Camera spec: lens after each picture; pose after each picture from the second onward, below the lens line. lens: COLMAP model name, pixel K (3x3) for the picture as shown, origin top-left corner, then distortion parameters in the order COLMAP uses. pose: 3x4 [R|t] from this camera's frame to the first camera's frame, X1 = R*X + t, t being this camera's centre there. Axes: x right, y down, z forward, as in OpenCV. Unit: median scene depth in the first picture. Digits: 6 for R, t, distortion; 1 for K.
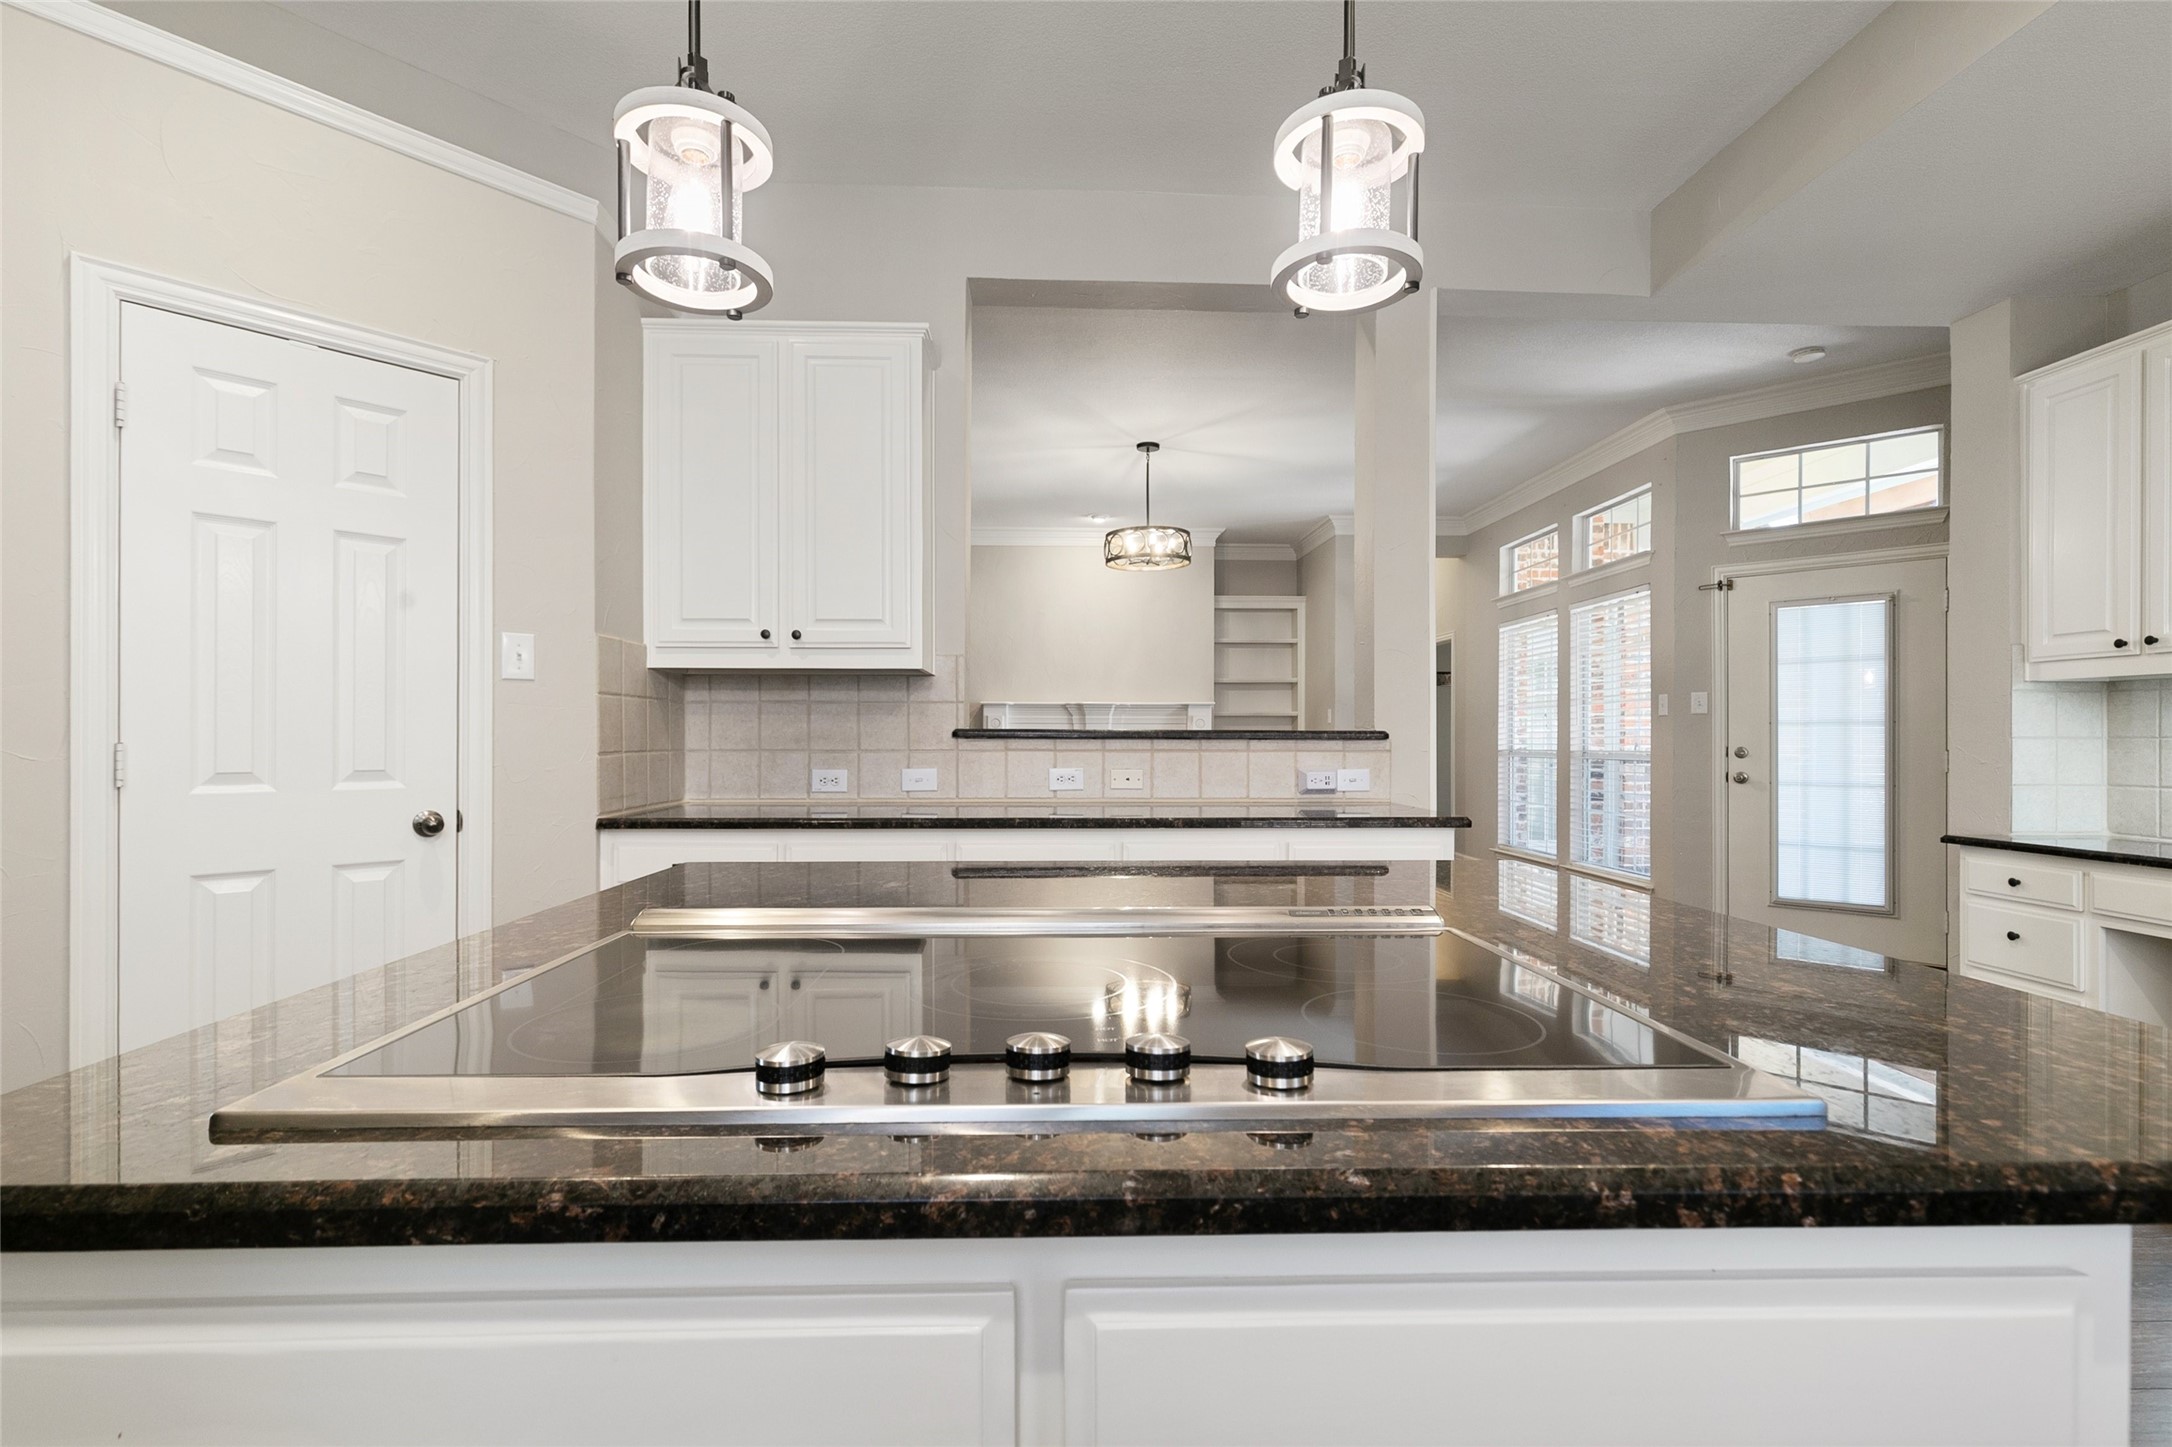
lens RADIAL K [[978.1, 0, 1081.5], [0, 978.1, 738.4], [0, 0, 1]] dist [0.009544, -0.001802]
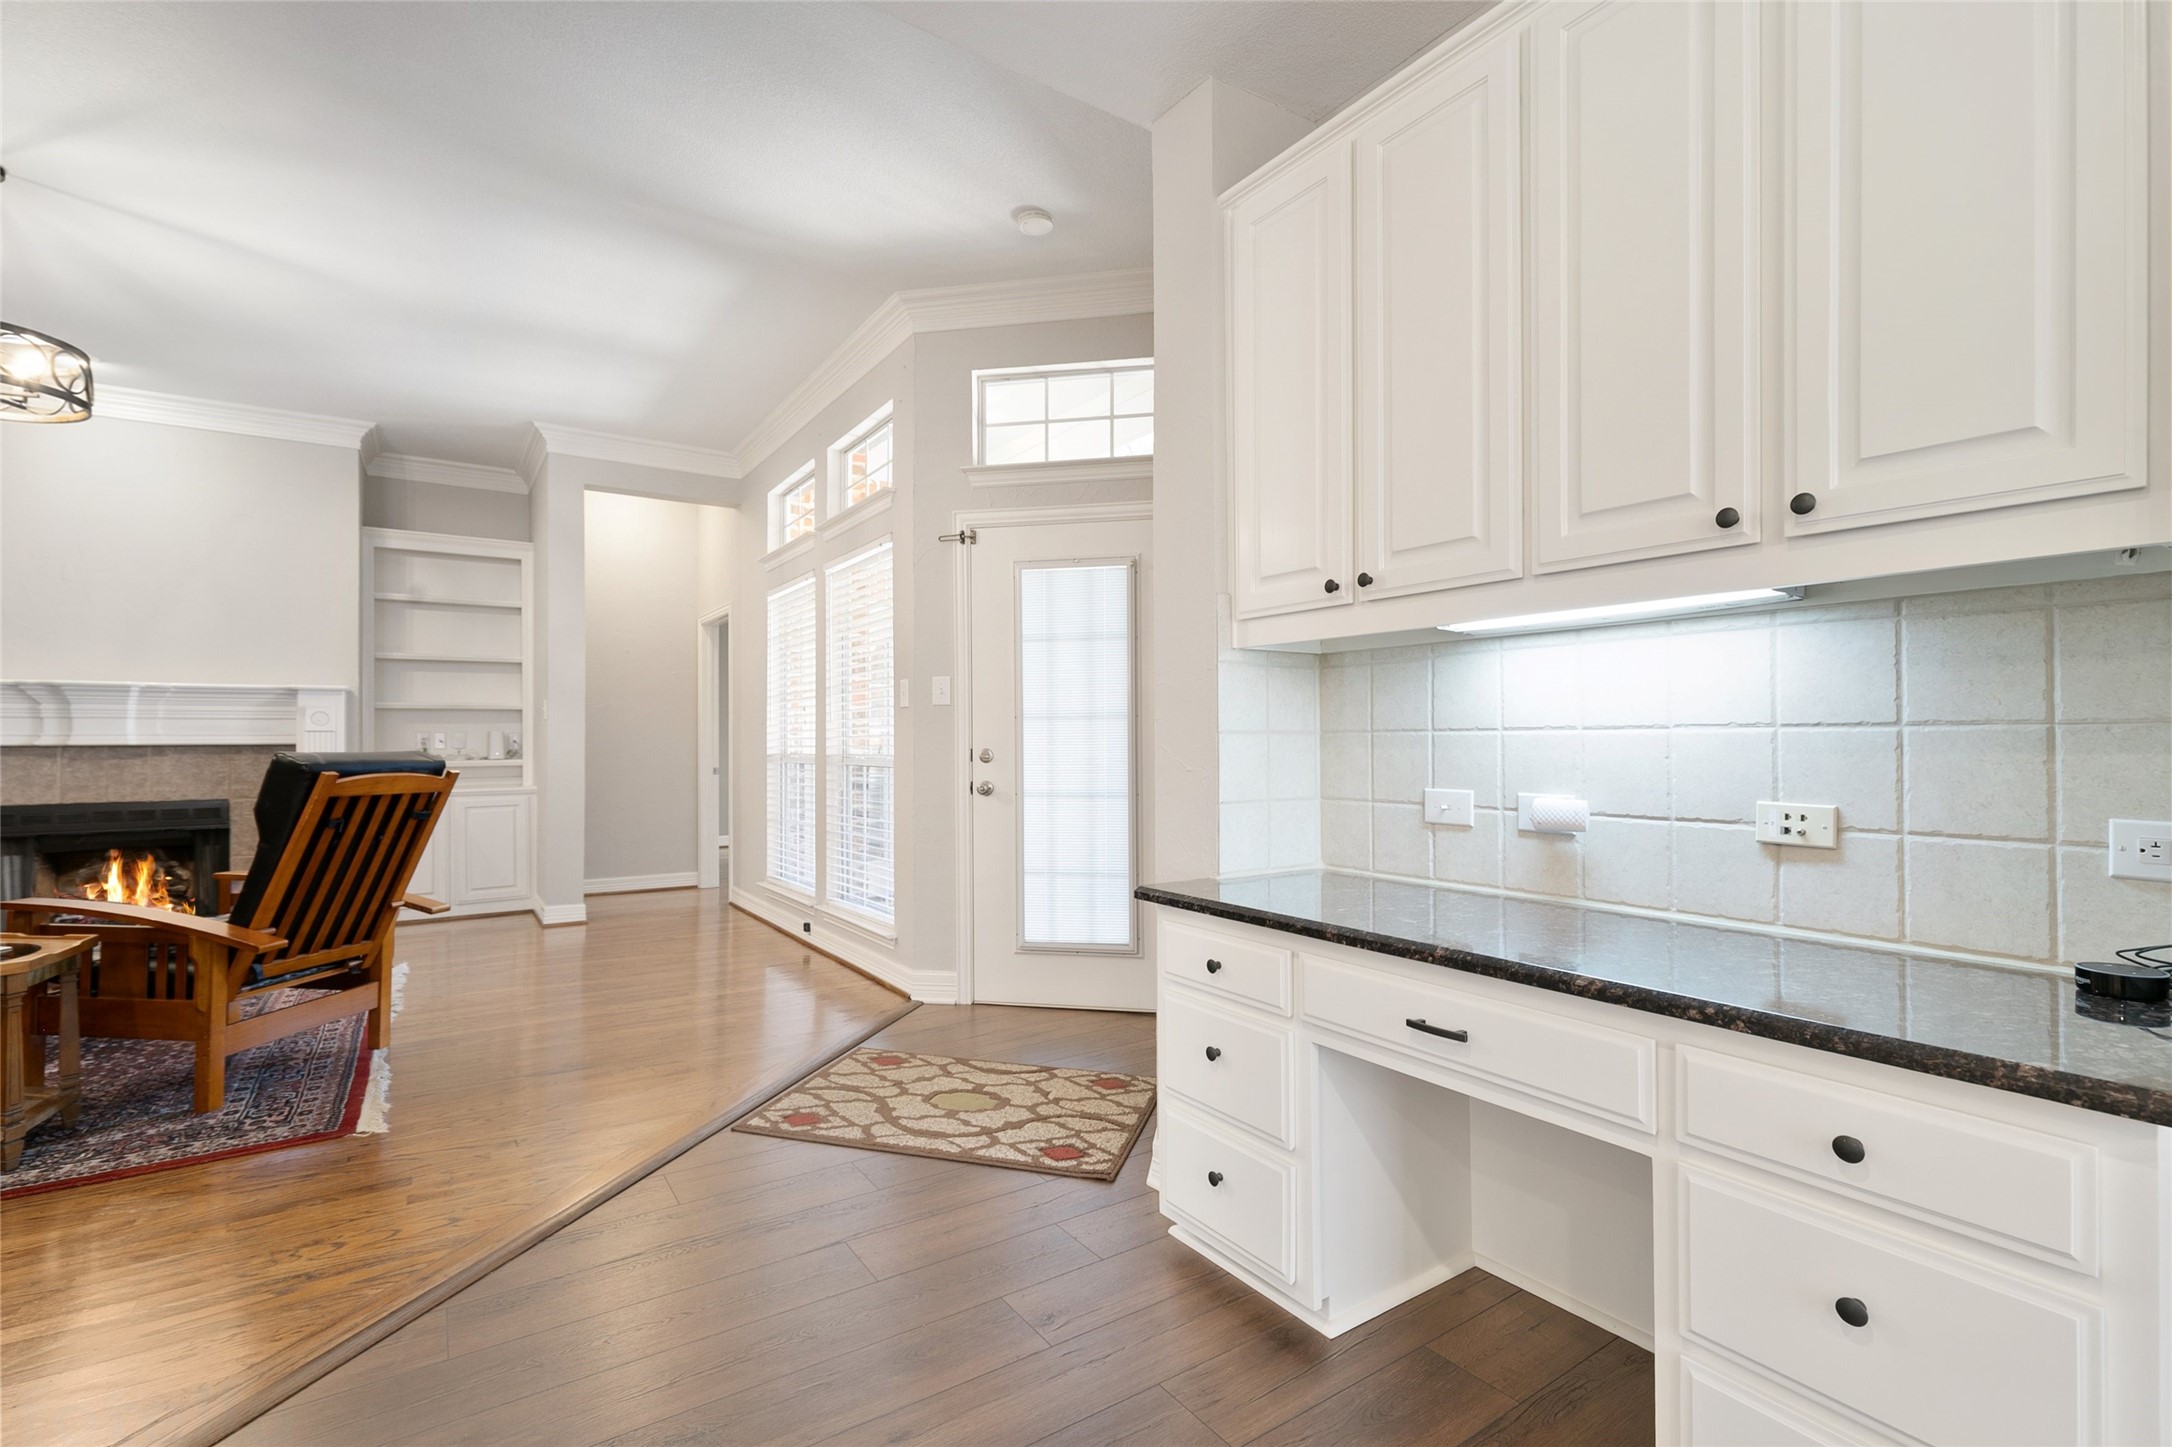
lens RADIAL K [[978.1, 0, 1072.3], [0, 978.1, 729.0], [0, 0, 1]] dist [0.009544, -0.001802]
pose [[0.852789, 0.000761, 0.522256, 0.359168], [0.005753, 0.999925, -0.010850, 0.002438], [-0.522225, 0.012257, 0.852720, 0.339982]]
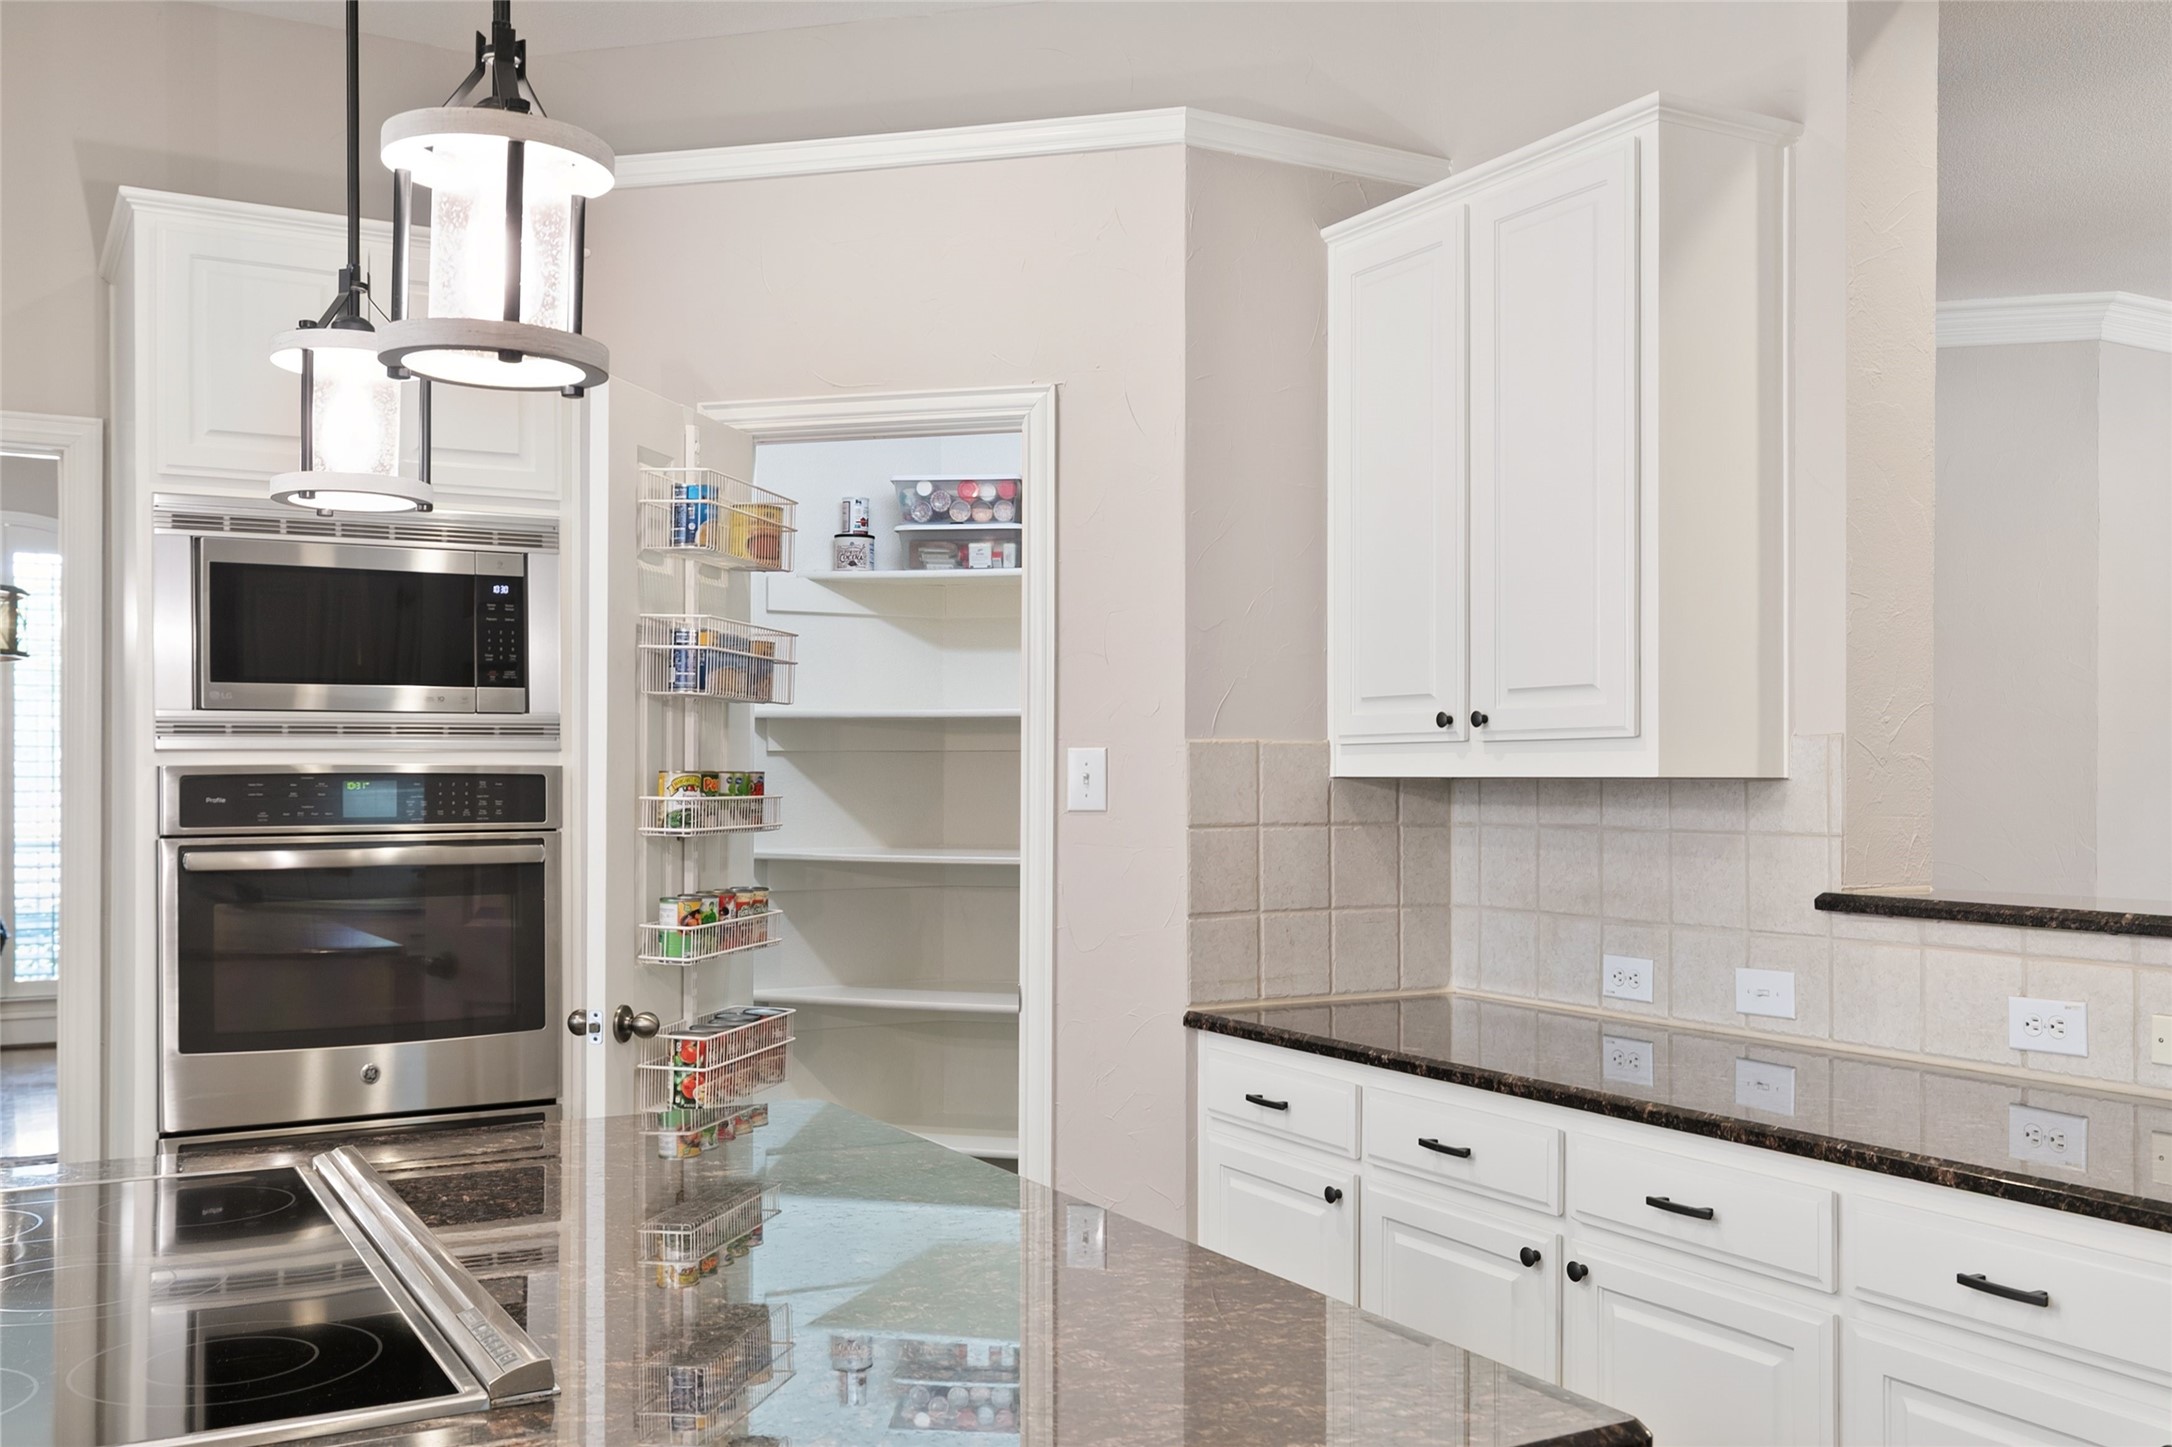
lens RADIAL K [[1922.2, 0, 1100.6], [0, 1922.2, 762.1], [0, 0, 1]] dist [0.009418, 0.004278]
pose [[0.463933, -0.008450, -0.885830, 0.356064], [-0.002264, 0.999940, -0.010724, -0.041283], [0.885868, 0.006981, 0.463886, 0.177308]]
